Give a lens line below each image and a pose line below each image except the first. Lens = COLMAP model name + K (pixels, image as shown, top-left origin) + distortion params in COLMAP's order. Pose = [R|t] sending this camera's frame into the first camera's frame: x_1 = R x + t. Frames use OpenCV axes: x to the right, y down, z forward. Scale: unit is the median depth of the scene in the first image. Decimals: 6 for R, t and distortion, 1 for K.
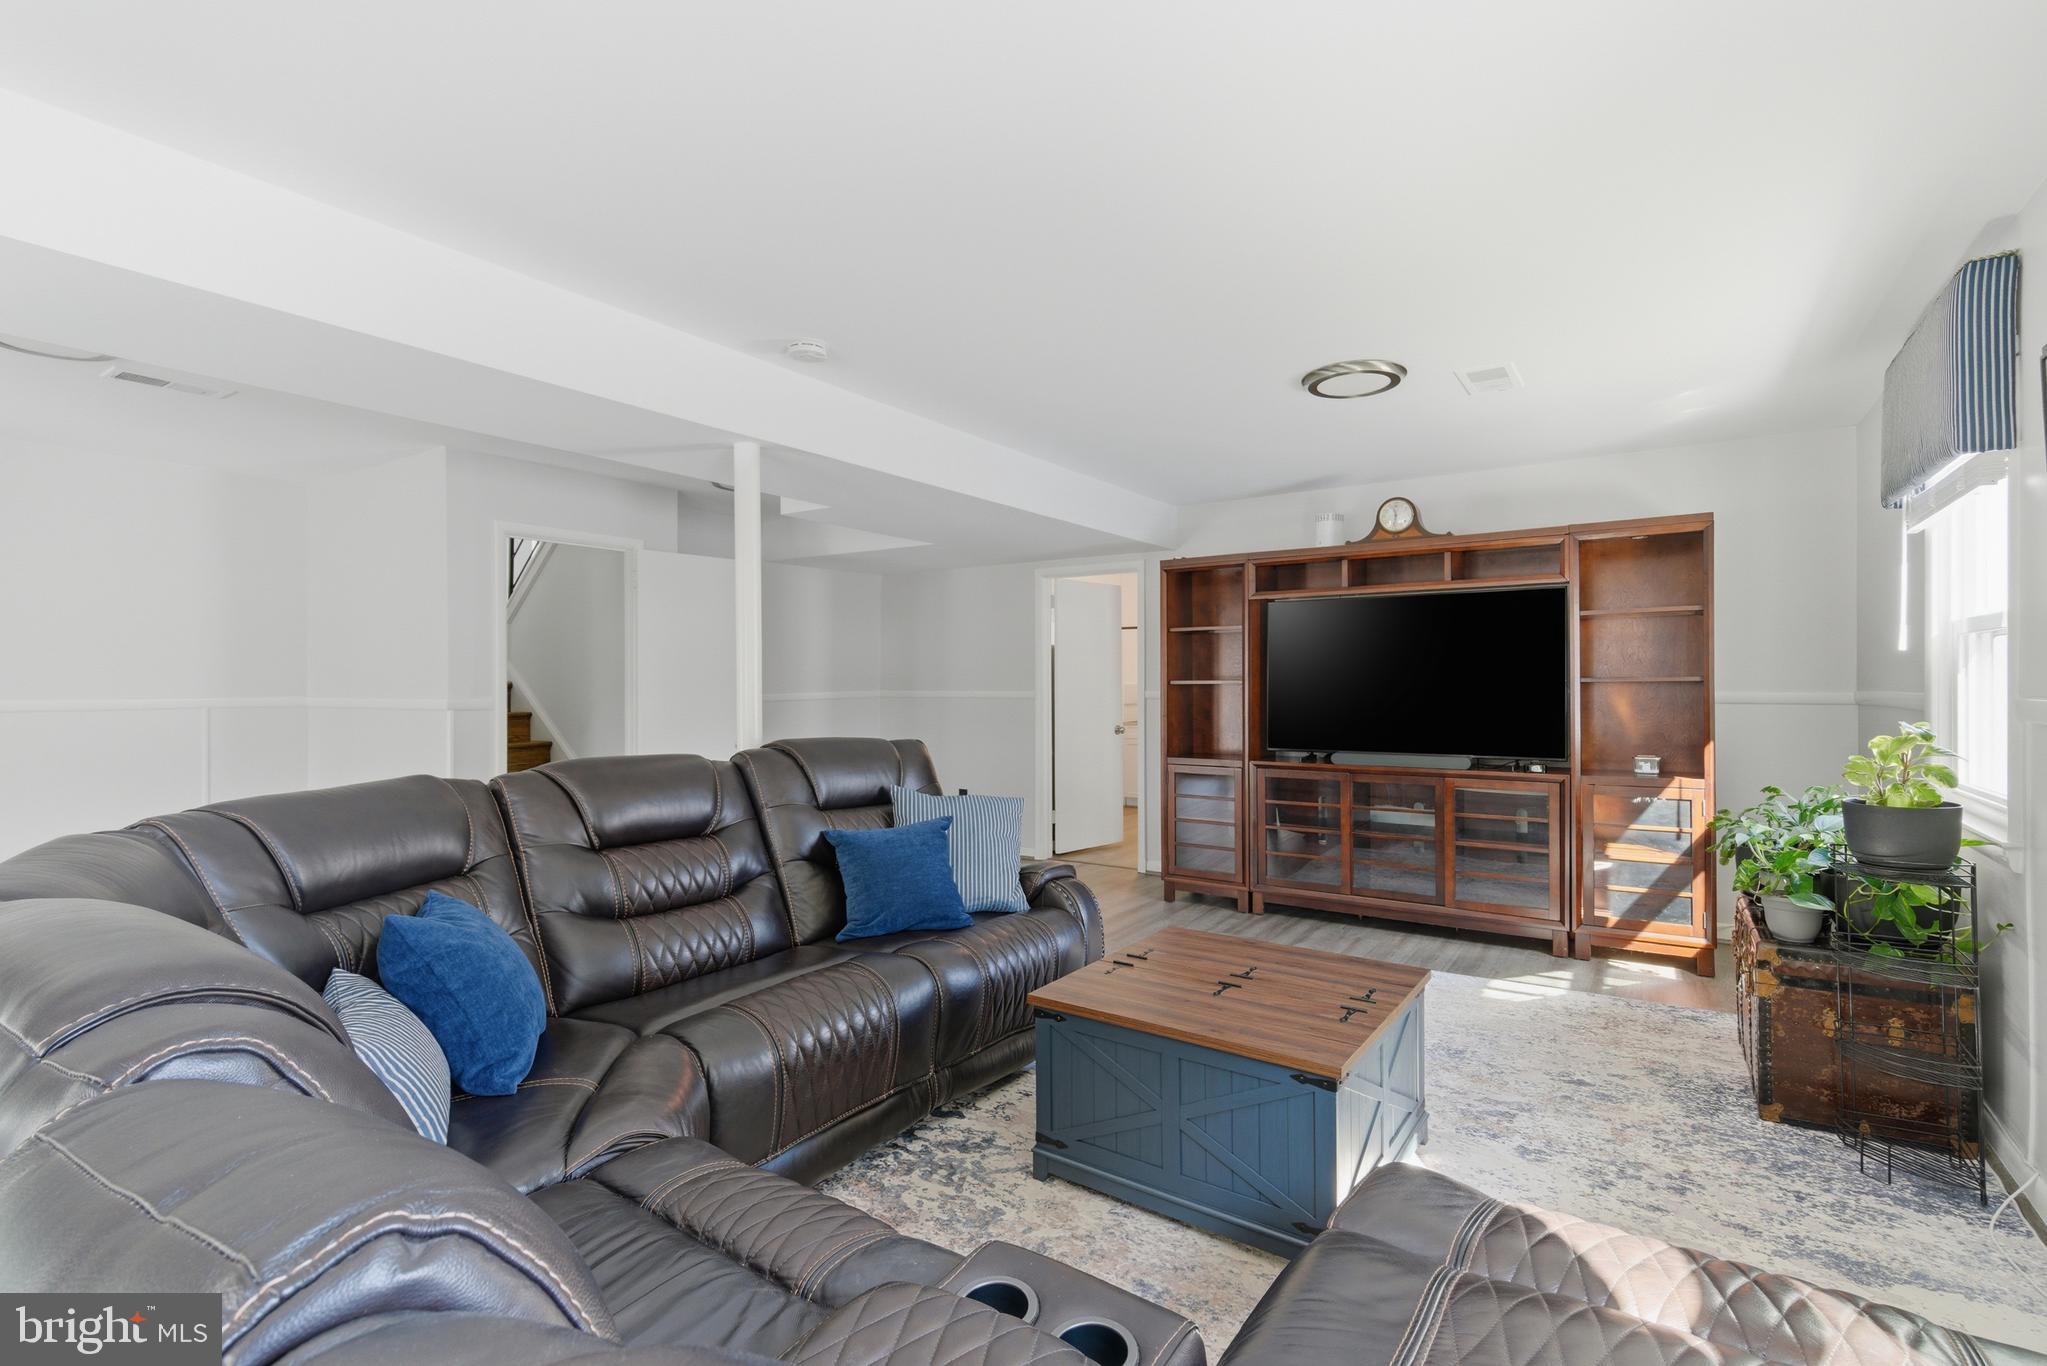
lens RADIAL K [[949.7, 0, 1017.5], [0, 949.7, 679.6], [0, 0, 1]] dist [0.005377, -0.000858]
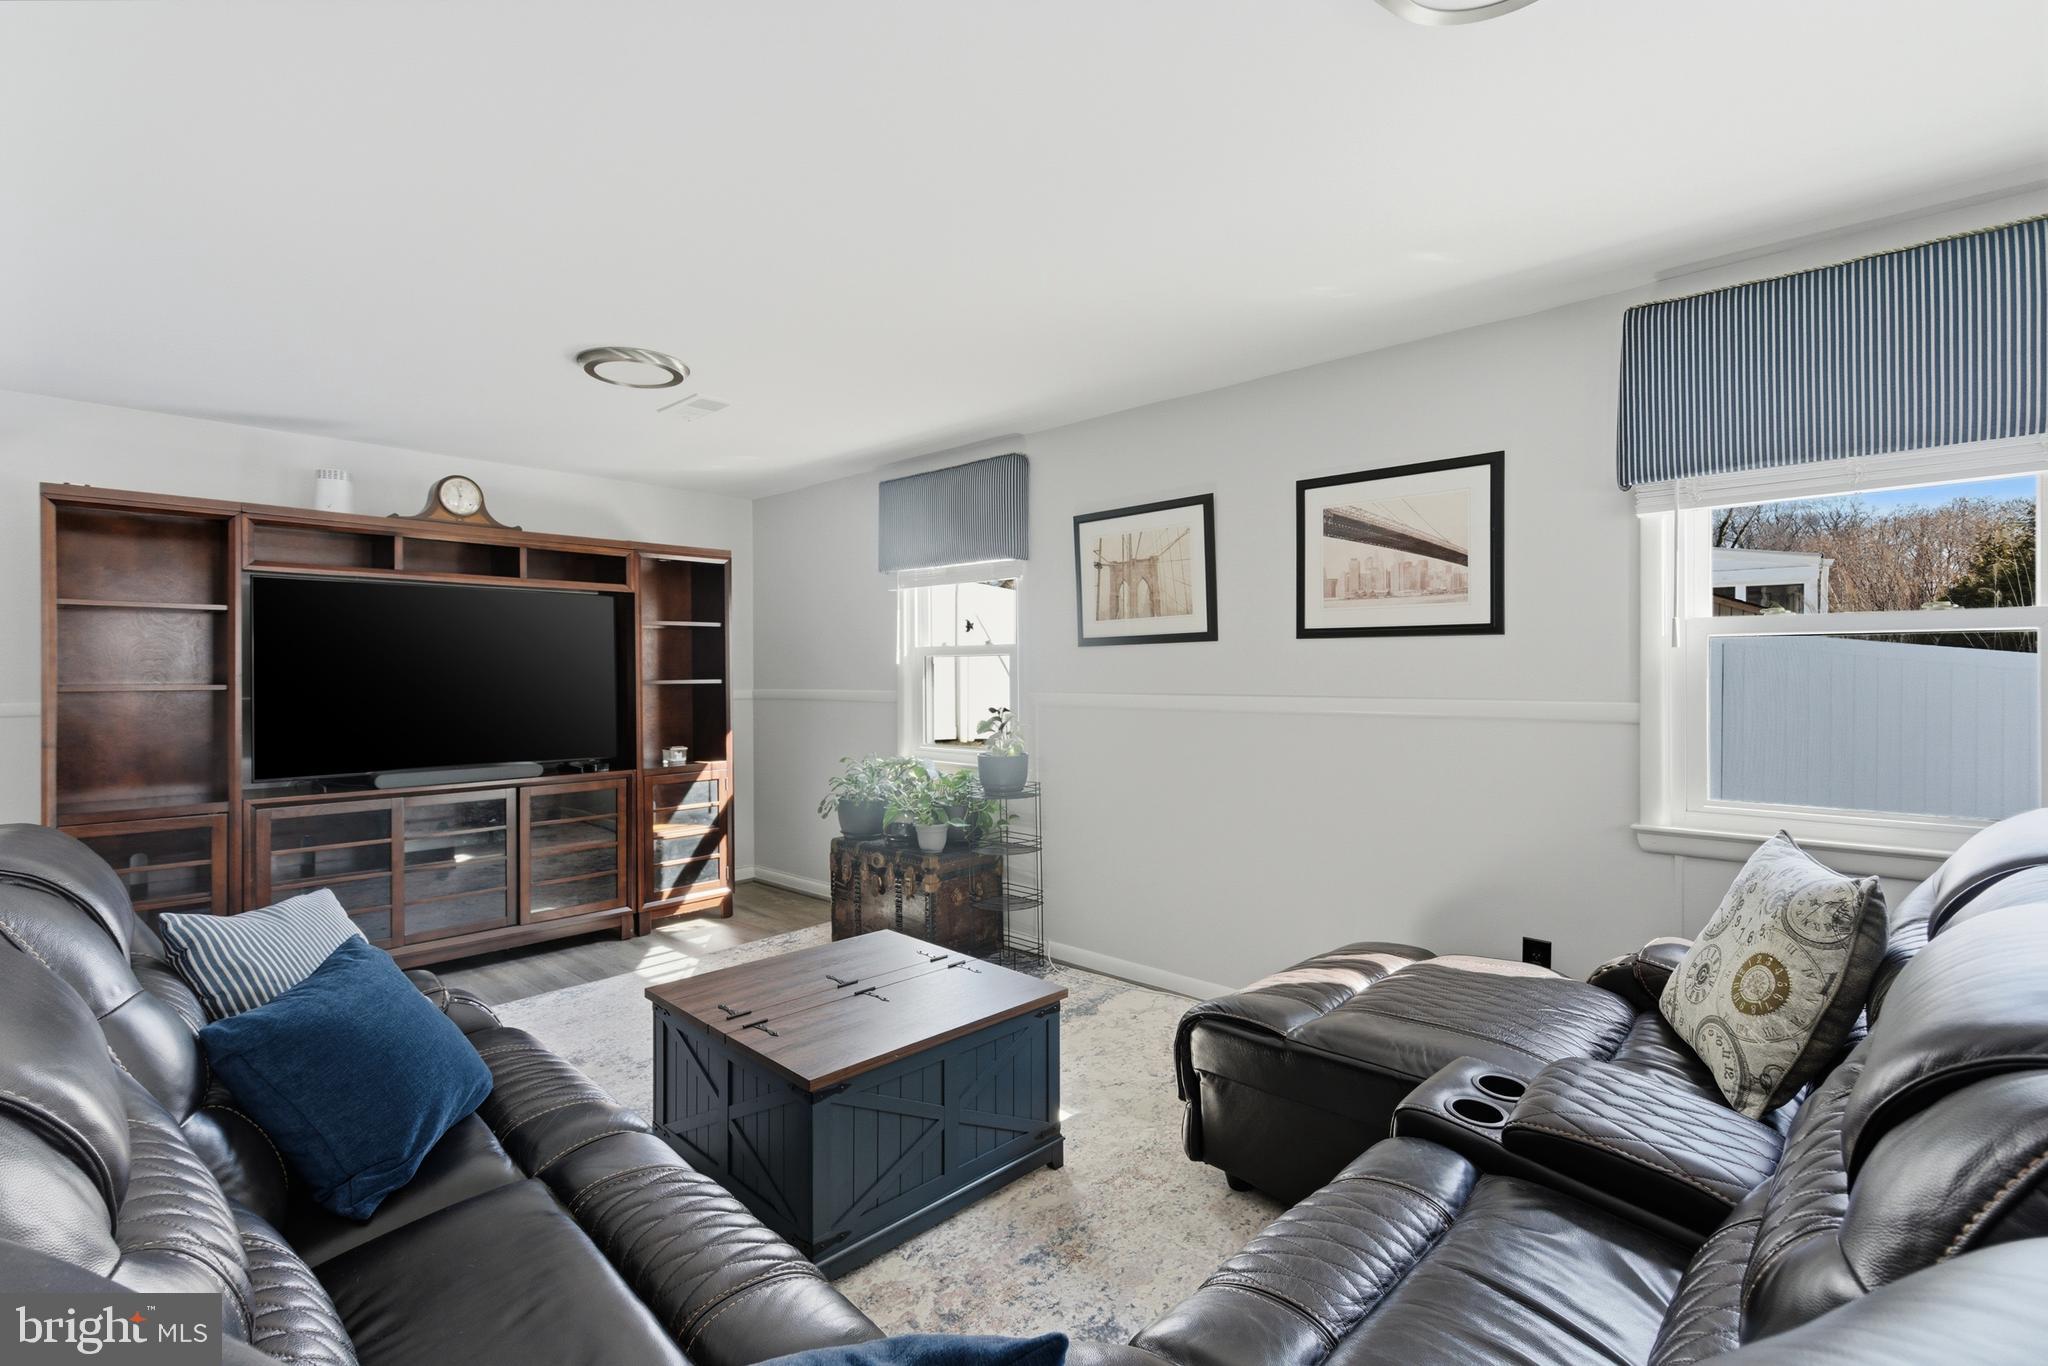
lens RADIAL K [[950.2, 0, 1028.3], [0, 950.2, 670.8], [0, 0, 1]] dist [0.005377, -0.000858]
pose [[0.150653, 0.005319, 0.988572, -0.455368], [-0.001734, 0.999985, -0.005116, -0.009458], [-0.988585, -0.000943, 0.150660, 0.407540]]
